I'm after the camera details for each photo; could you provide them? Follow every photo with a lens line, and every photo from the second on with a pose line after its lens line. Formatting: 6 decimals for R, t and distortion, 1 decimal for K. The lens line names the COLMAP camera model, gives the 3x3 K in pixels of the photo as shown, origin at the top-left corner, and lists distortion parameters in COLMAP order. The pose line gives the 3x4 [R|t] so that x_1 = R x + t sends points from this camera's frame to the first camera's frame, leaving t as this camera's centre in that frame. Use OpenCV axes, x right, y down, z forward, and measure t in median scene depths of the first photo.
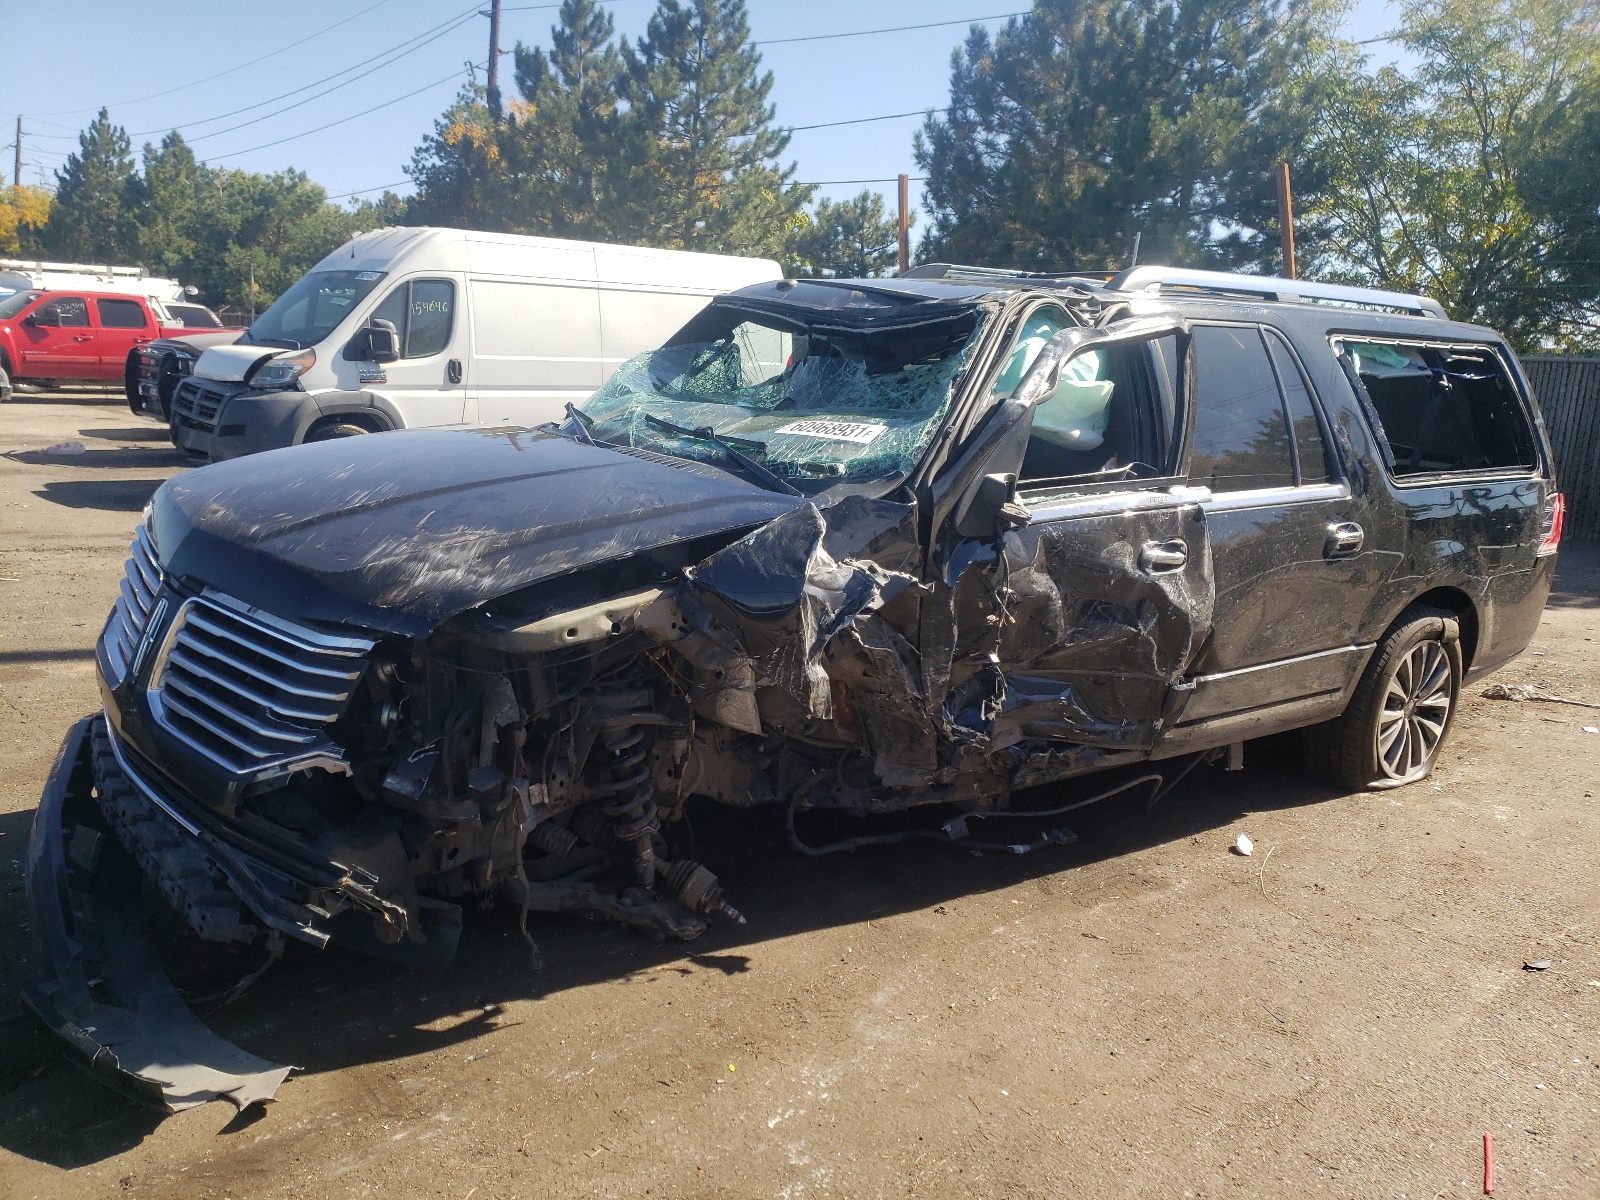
lens RADIAL K [[1292.8, 0, 800.0], [0, 1292.8, 600.0], [0, 0, 1]] dist [0.024346, -0.004387]
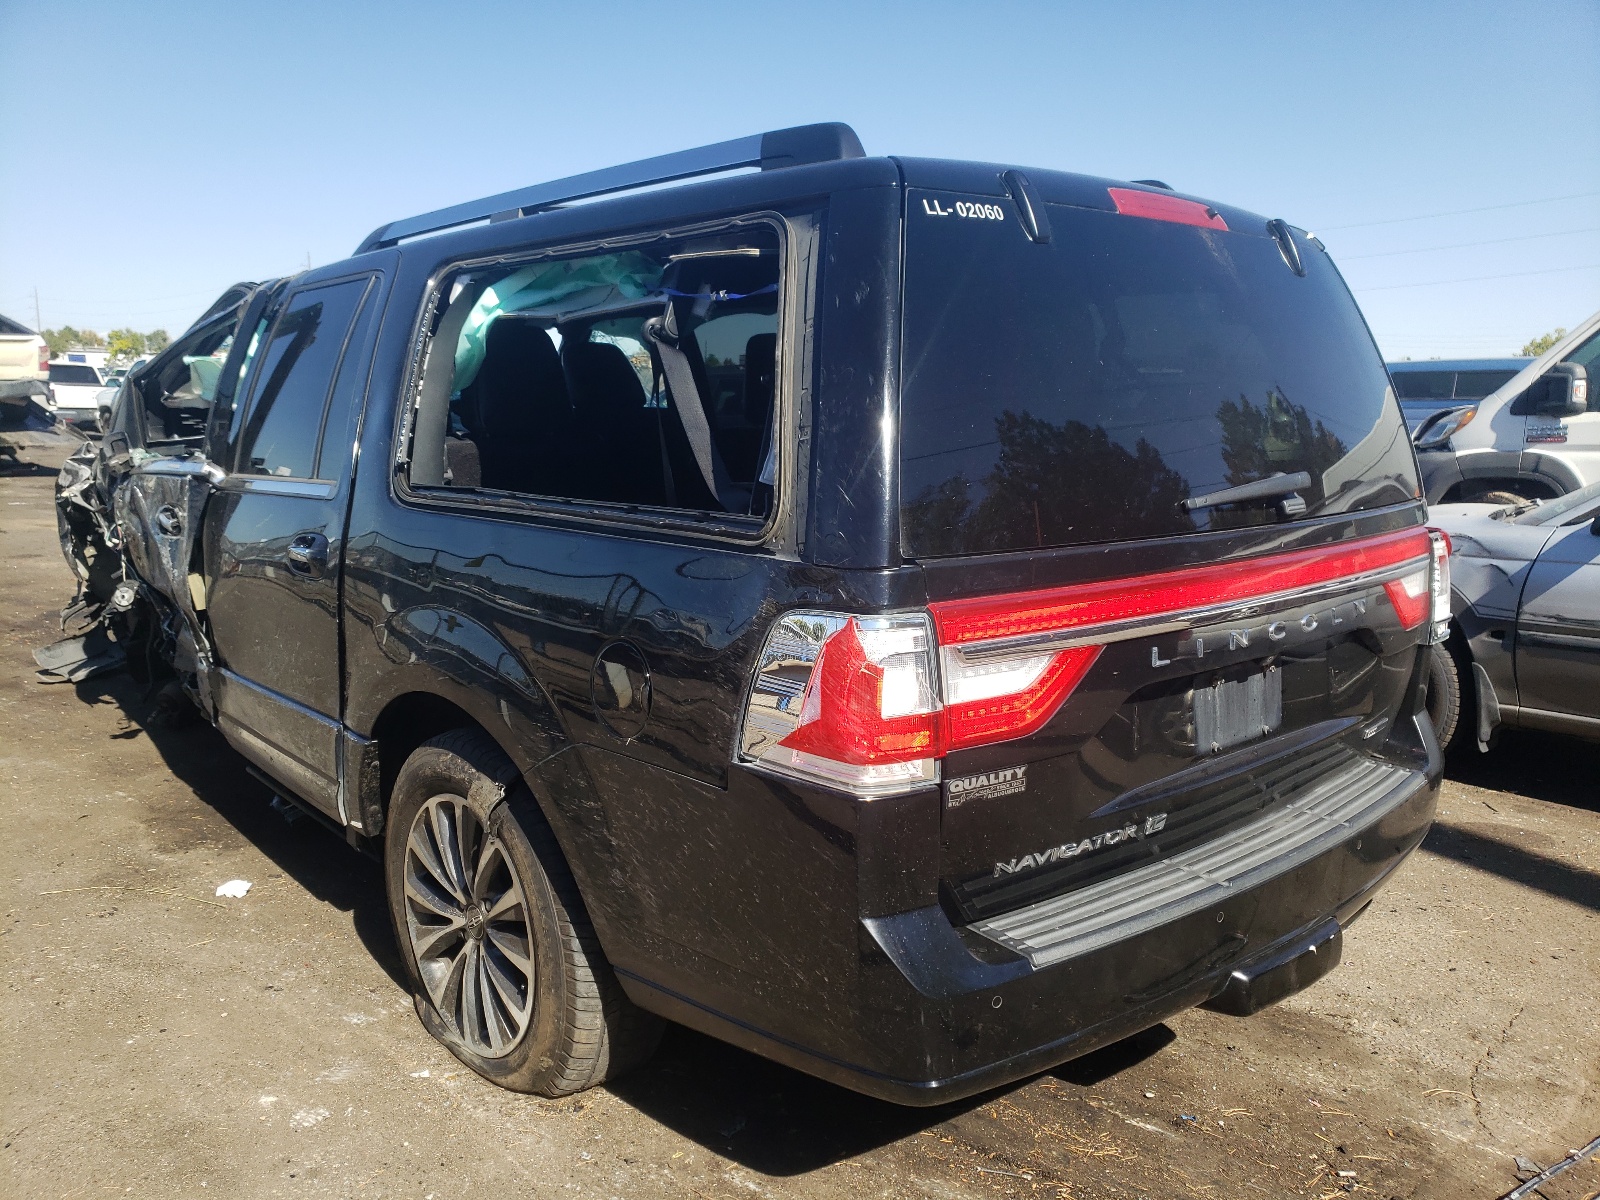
lens RADIAL K [[1292.8, 0, 800.0], [0, 1292.8, 600.0], [0, 0, 1]] dist [0.024346, -0.004387]
pose [[0.052887, 0.110859, -0.992428, 1.304363], [-0.192987, 0.976218, 0.098764, -0.169067], [0.979775, 0.186302, 0.073024, 1.385436]]
